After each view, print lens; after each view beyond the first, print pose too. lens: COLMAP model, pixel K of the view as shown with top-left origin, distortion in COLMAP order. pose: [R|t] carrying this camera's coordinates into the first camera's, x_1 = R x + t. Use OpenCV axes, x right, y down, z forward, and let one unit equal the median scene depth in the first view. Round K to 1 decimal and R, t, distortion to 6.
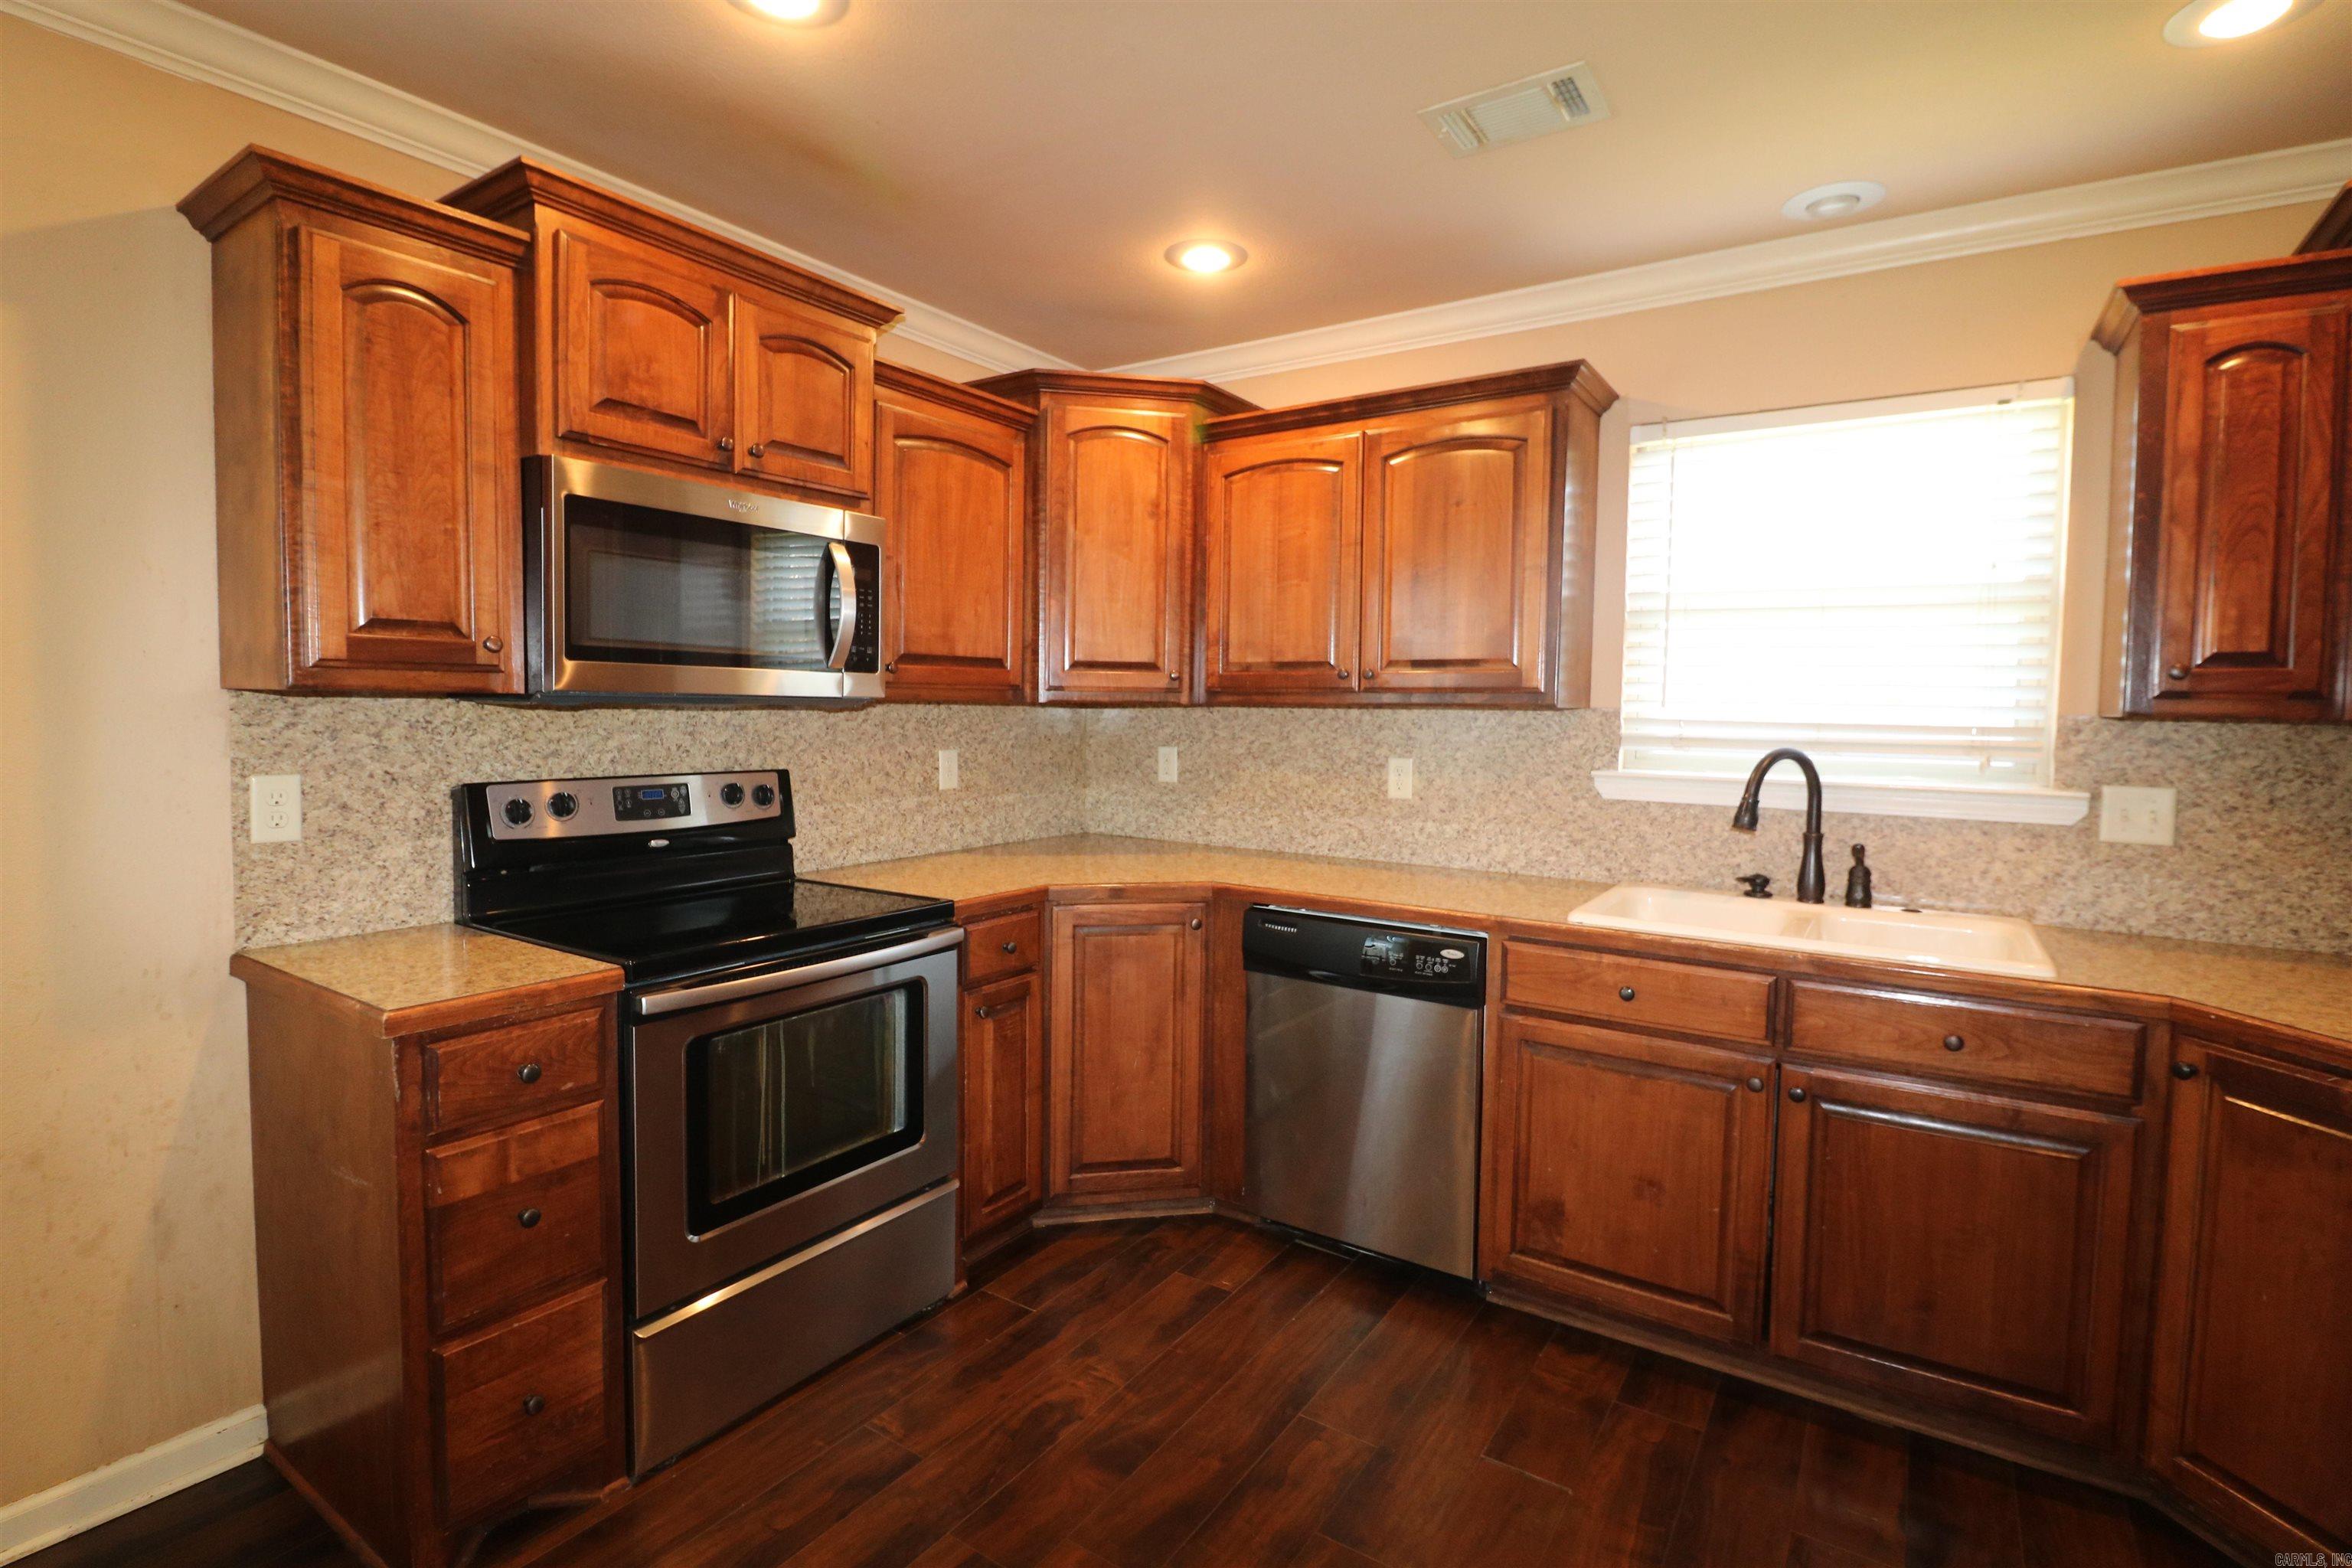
lens RADIAL K [[1105.2, 0, 1171.0], [0, 1105.2, 764.9], [0, 0, 1]] dist [0.001556, -0.014914]
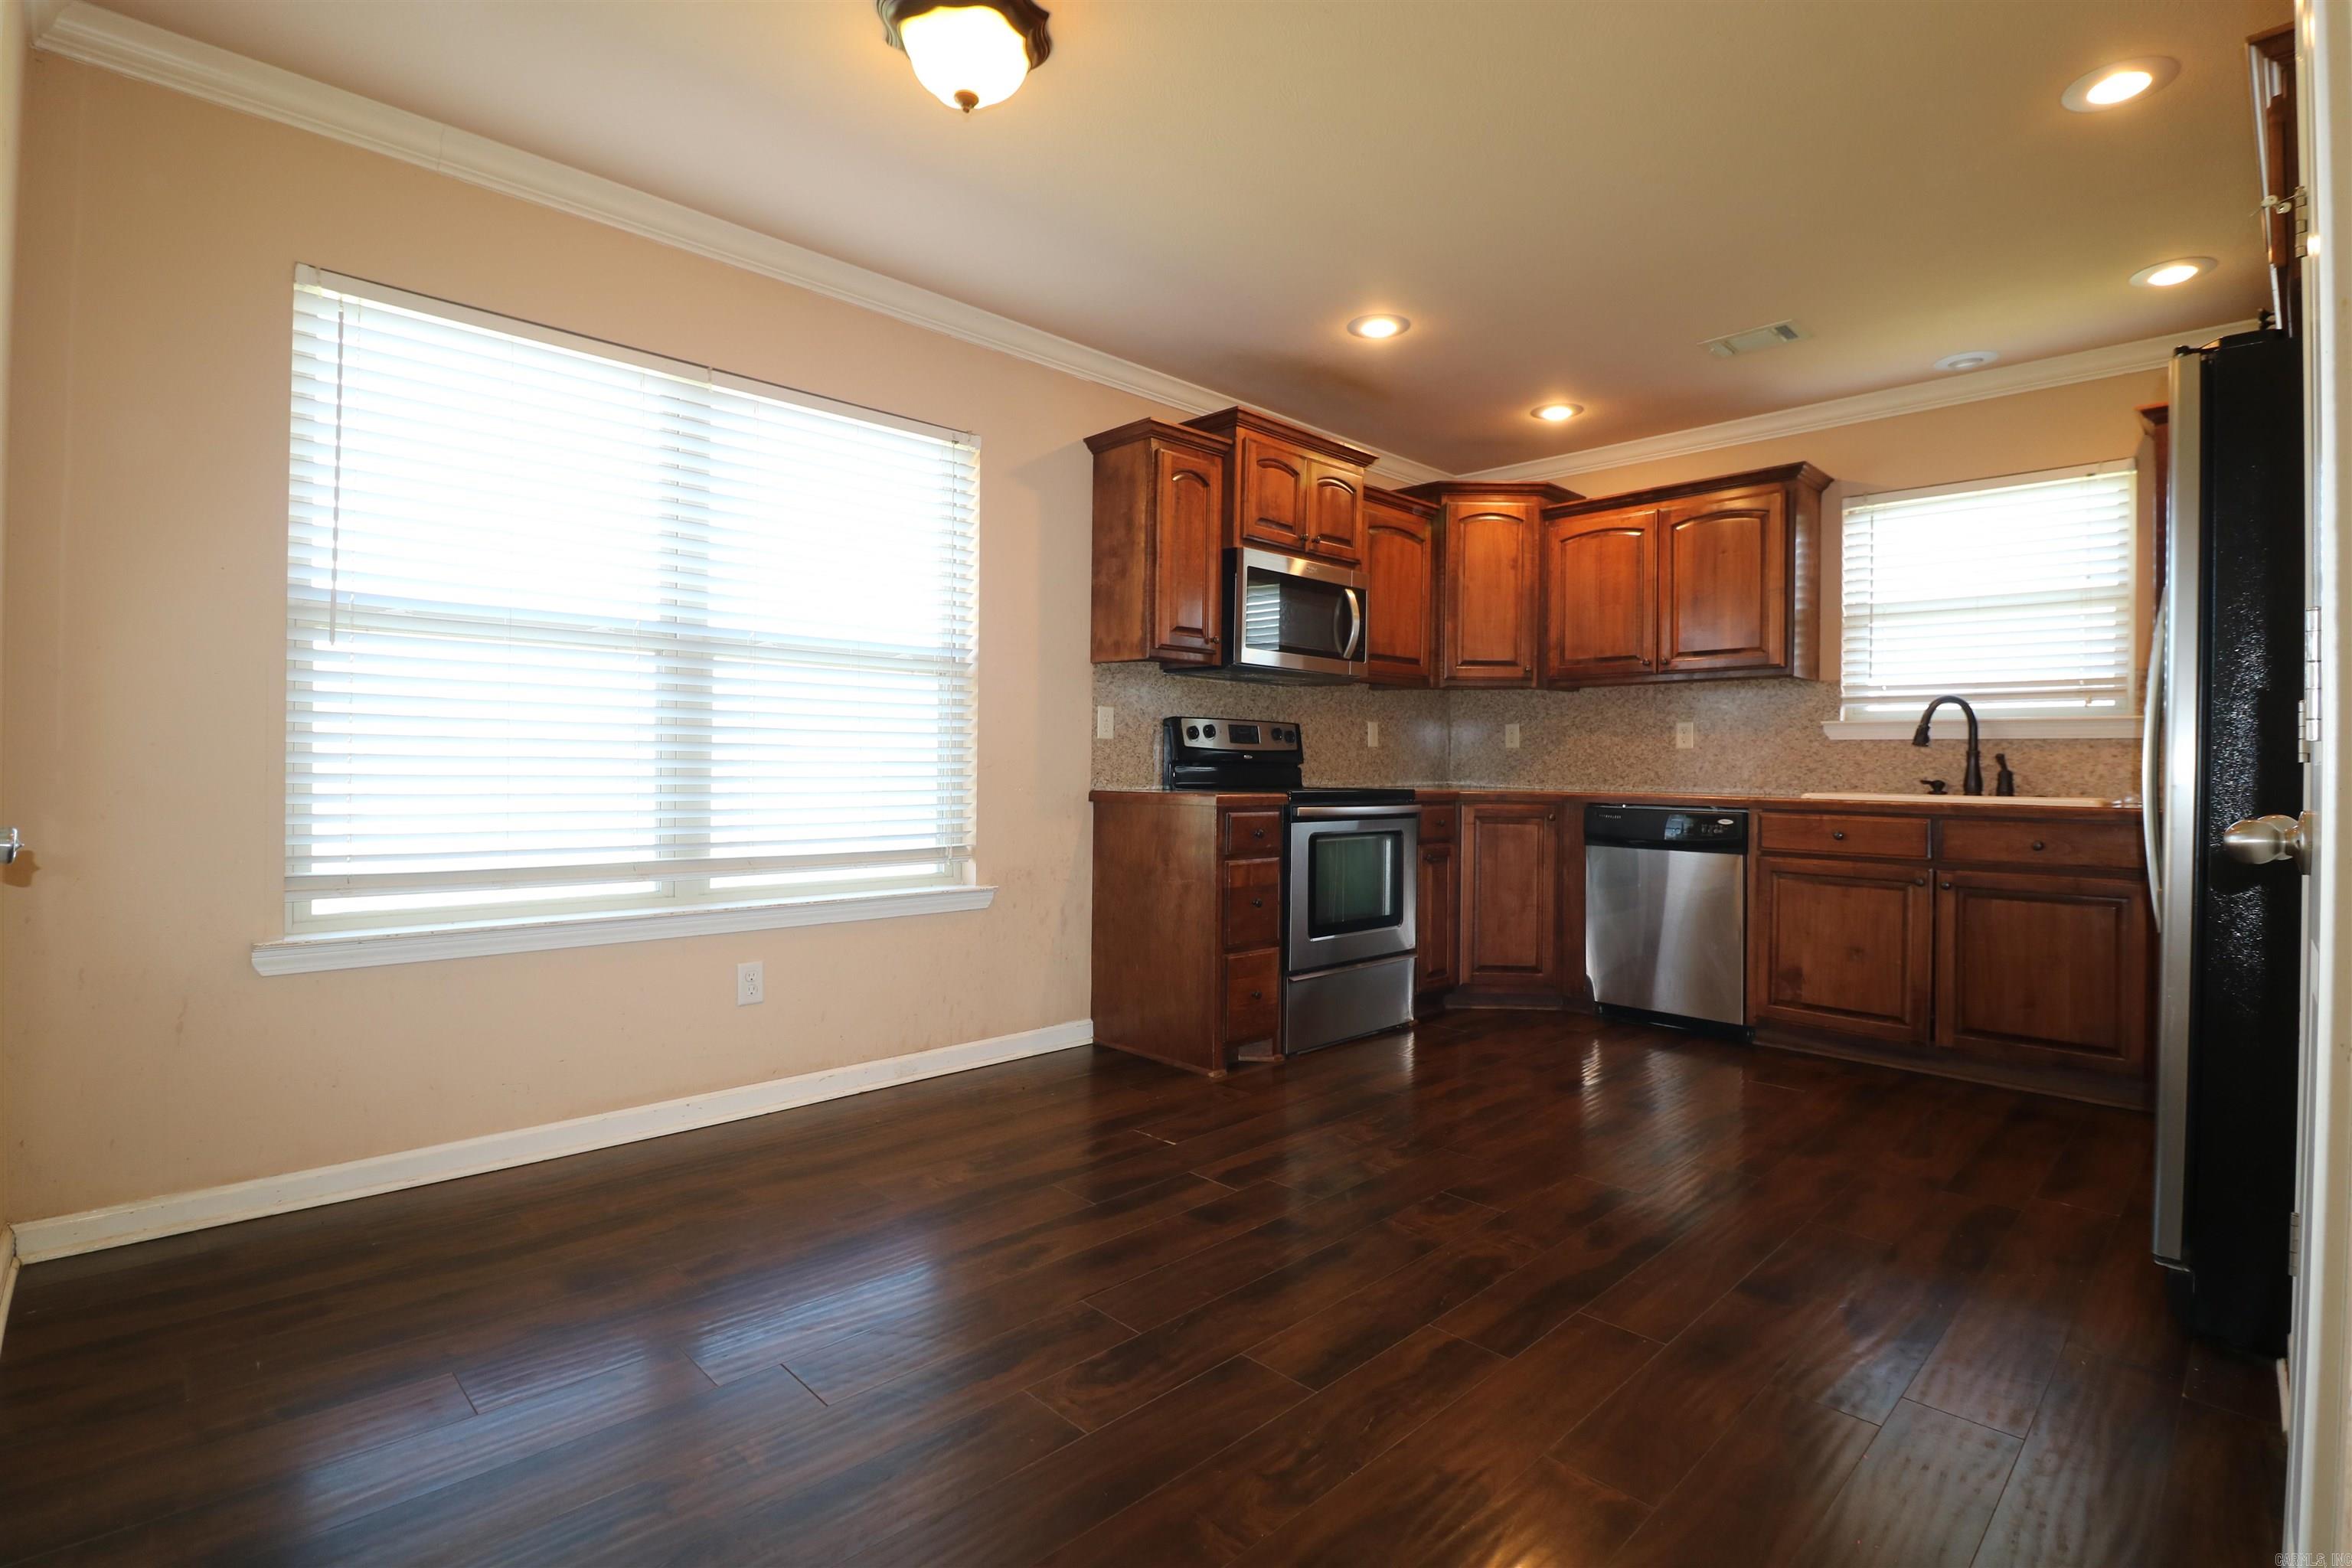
lens RADIAL K [[1105.2, 0, 1171.0], [0, 1105.2, 764.9], [0, 0, 1]] dist [0.001556, -0.014914]
pose [[0.978559, -0.002970, -0.205944, -0.202410], [-0.008936, 0.998342, -0.056858, 0.175830], [0.205772, 0.057479, 0.976911, -0.736541]]
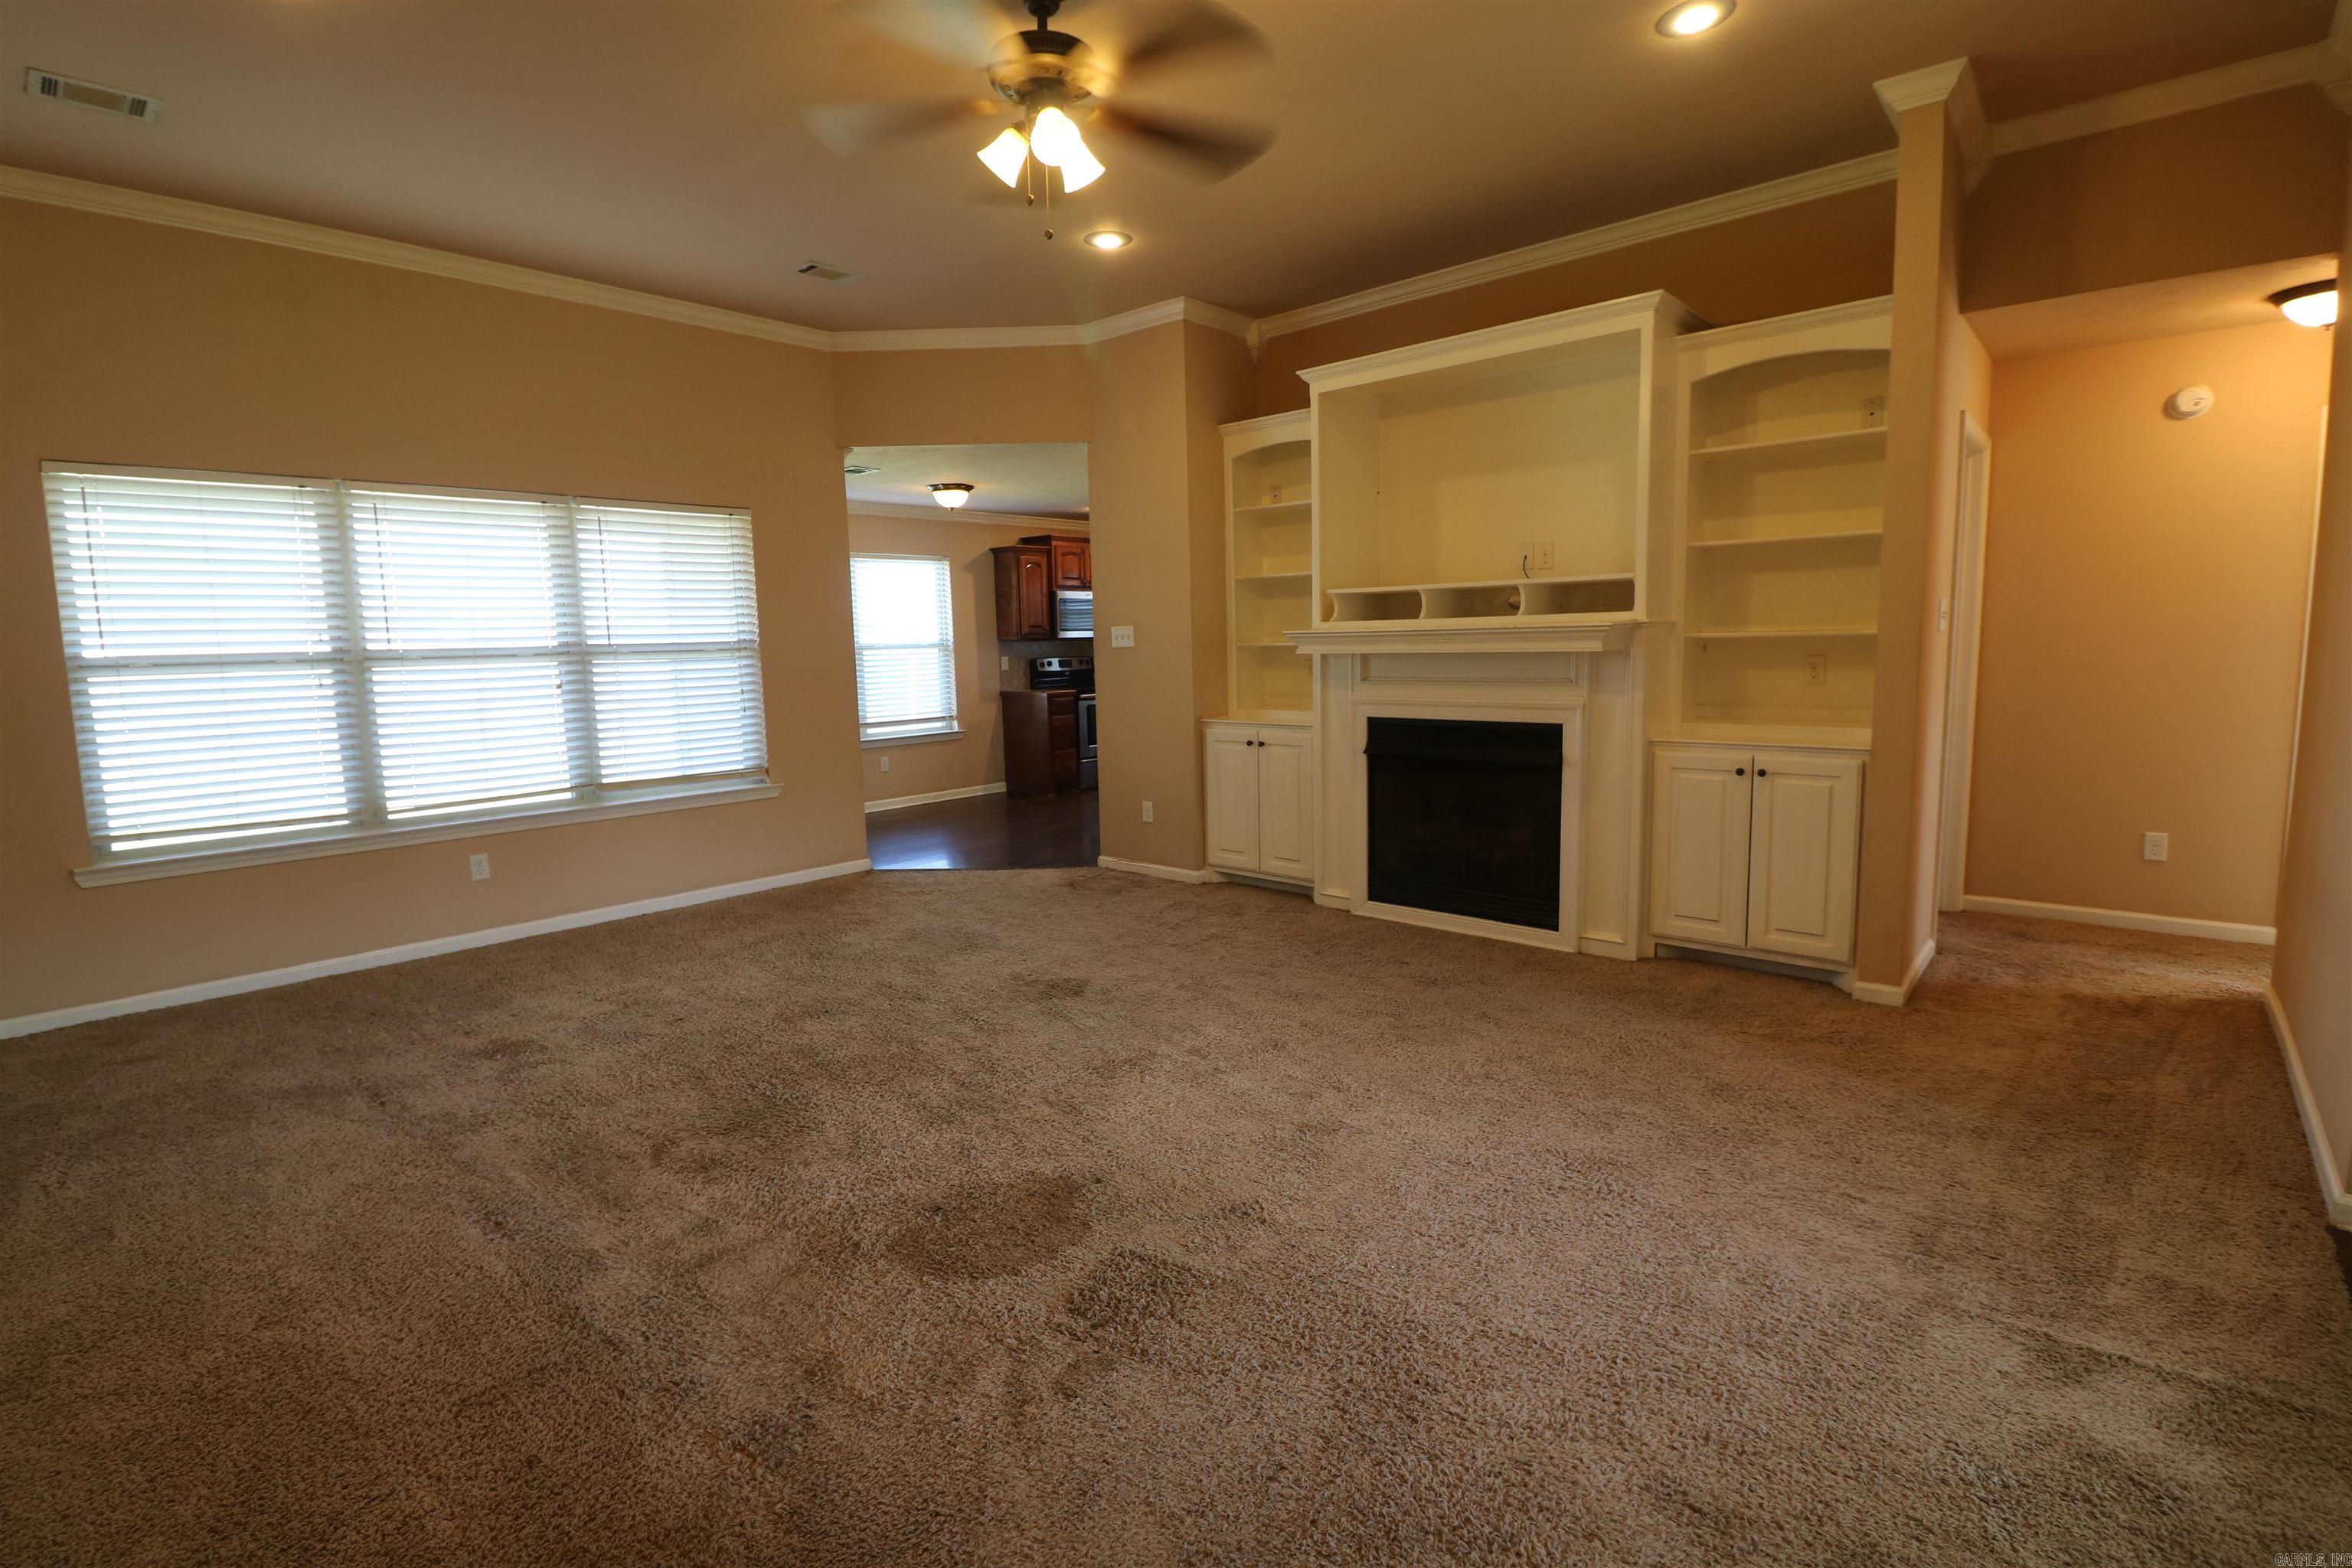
lens RADIAL K [[1082.6, 0, 1162.0], [0, 1082.6, 767.7], [0, 0, 1]] dist [-0.000594, -0.013291]
pose [[0.988330, -0.021084, -0.150862, 0.479603], [0.030870, 0.997547, 0.062824, 0.170800], [0.149168, -0.066748, 0.986556, -2.871576]]
